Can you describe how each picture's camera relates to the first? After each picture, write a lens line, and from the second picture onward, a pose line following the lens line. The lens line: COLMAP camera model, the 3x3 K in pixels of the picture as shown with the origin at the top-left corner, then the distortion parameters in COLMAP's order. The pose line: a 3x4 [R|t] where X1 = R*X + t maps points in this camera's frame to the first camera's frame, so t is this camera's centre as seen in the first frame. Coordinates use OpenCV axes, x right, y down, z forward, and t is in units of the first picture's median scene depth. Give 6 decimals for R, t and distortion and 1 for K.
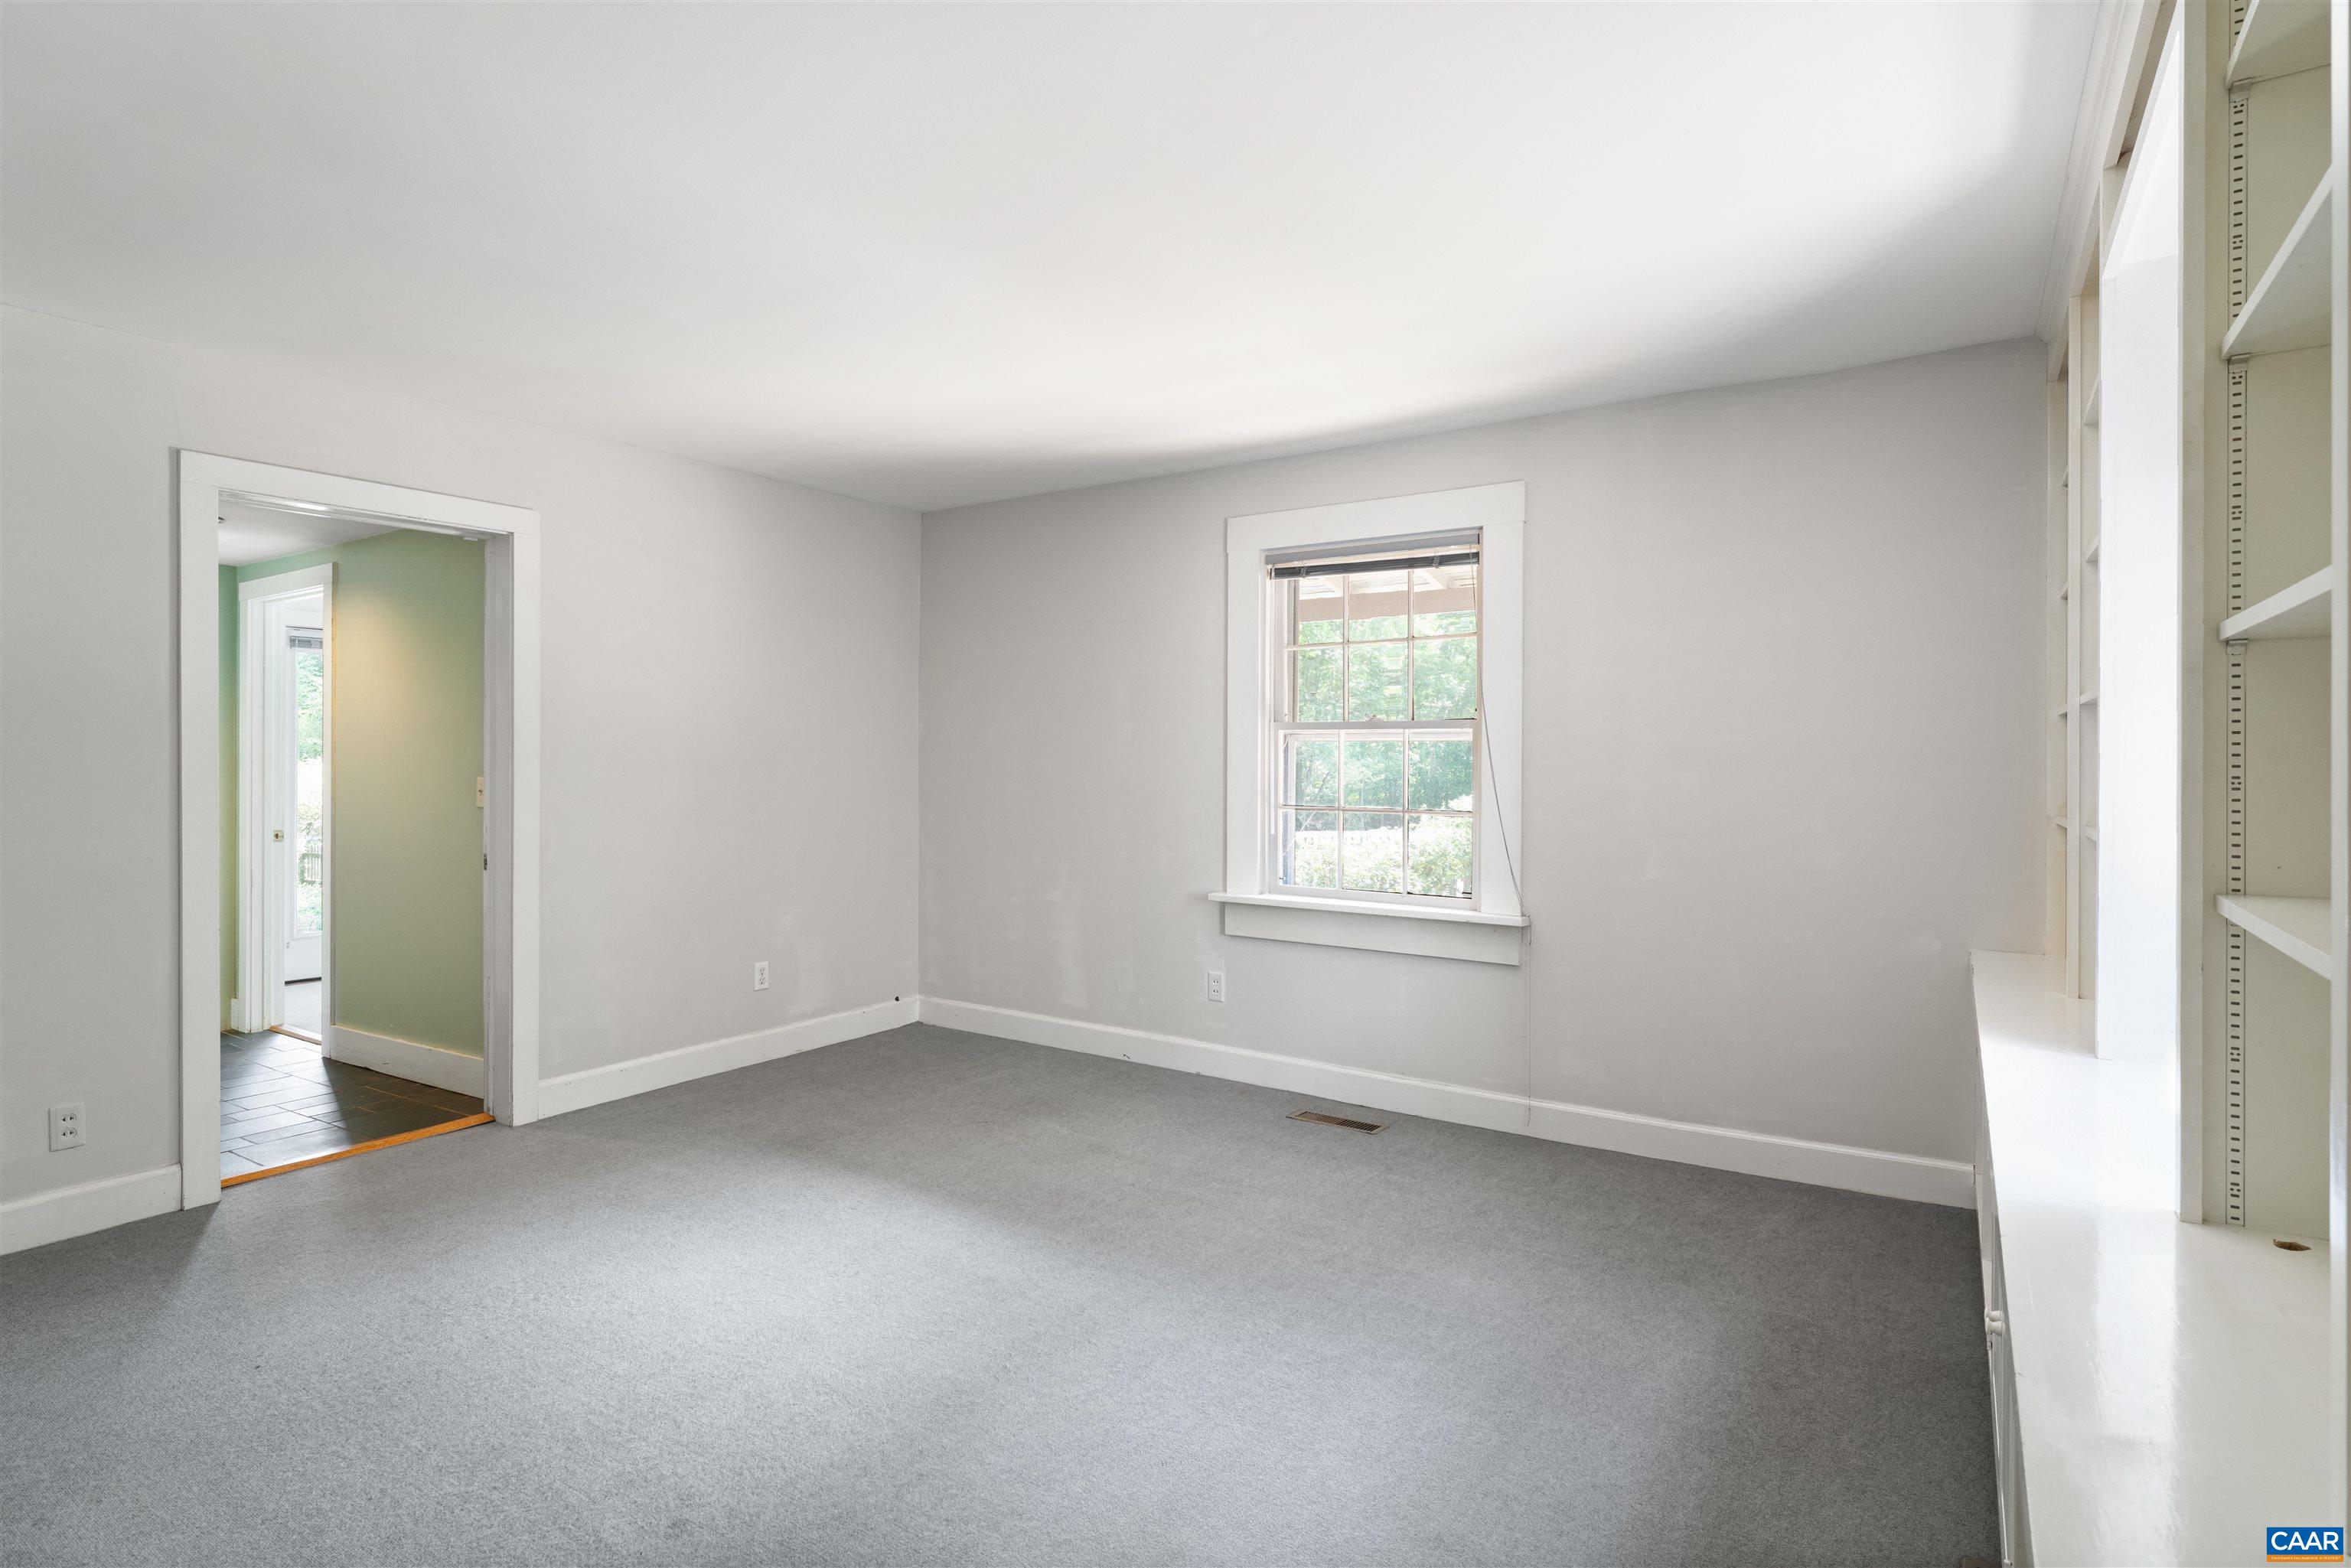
lens RADIAL K [[1204.2, 0, 1184.7], [0, 1204.2, 765.9], [0, 0, 1]] dist [0.004865, -0.000117]
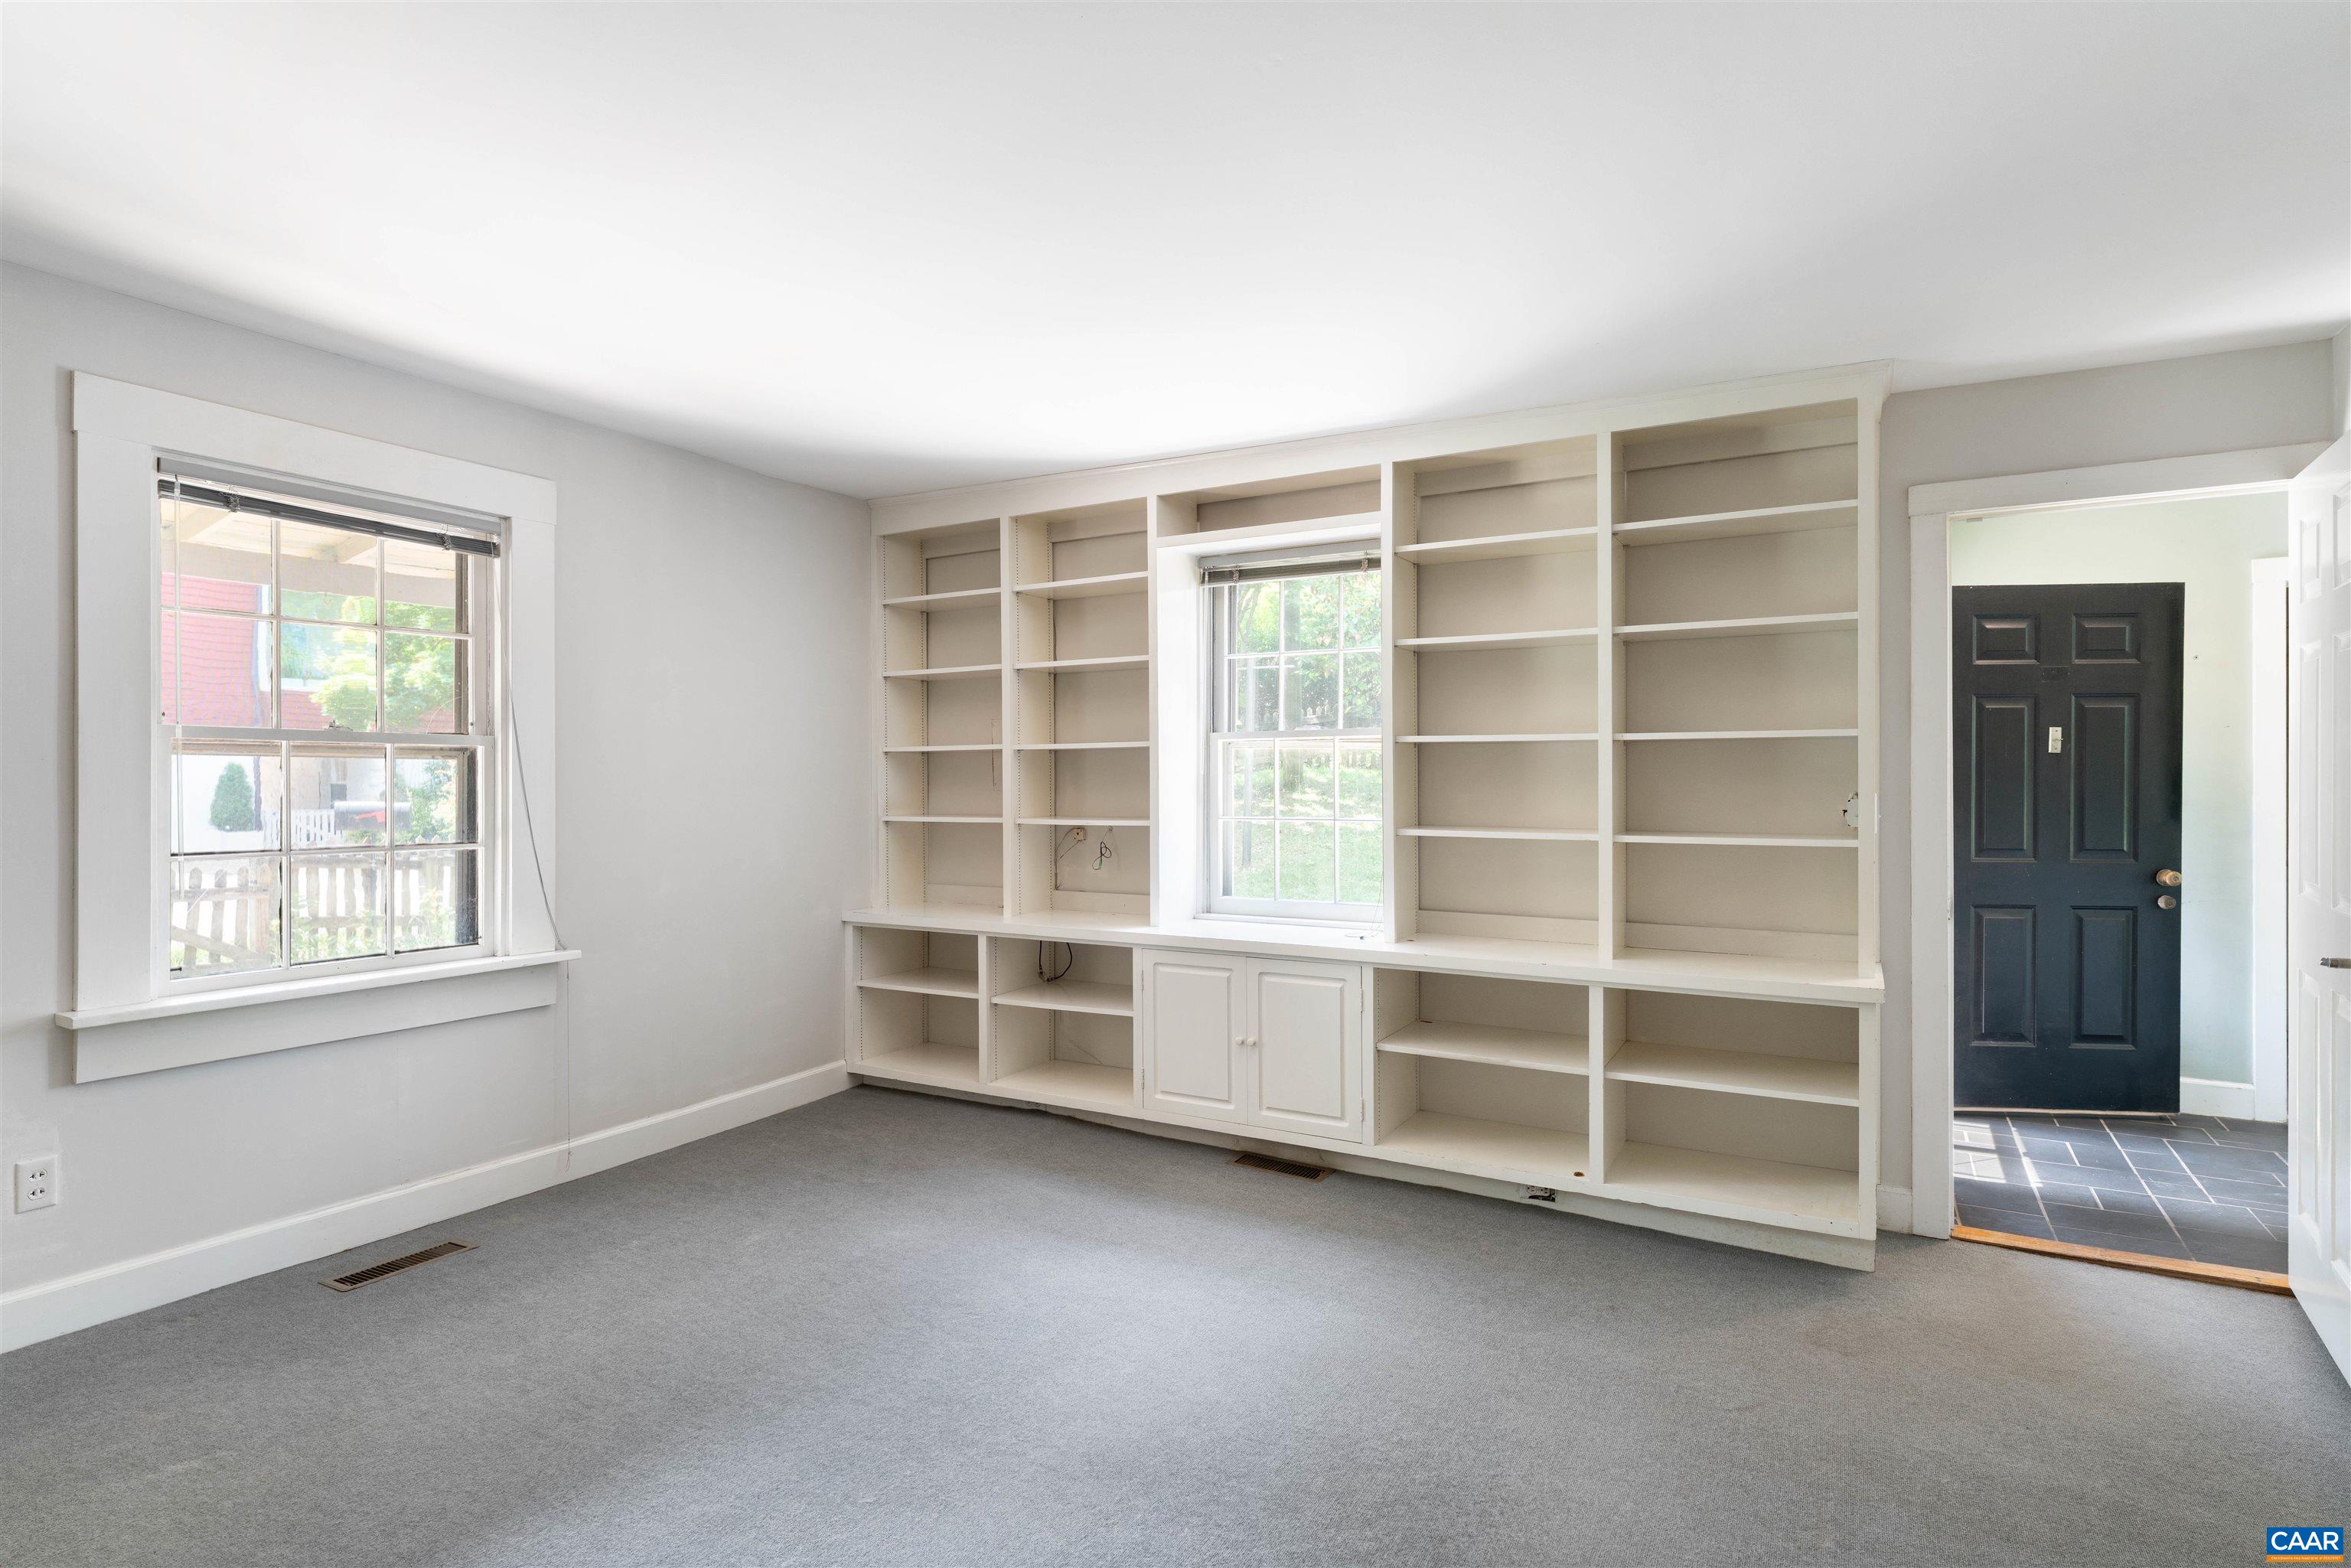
lens RADIAL K [[1204.2, 0, 1184.7], [0, 1204.2, 765.9], [0, 0, 1]] dist [0.004865, -0.000117]
pose [[-0.073135, 0.001214, 0.997321, -0.666475], [0.005065, 0.999987, -0.000846, -0.012622], [-0.997309, 0.004990, -0.073140, 0.572509]]
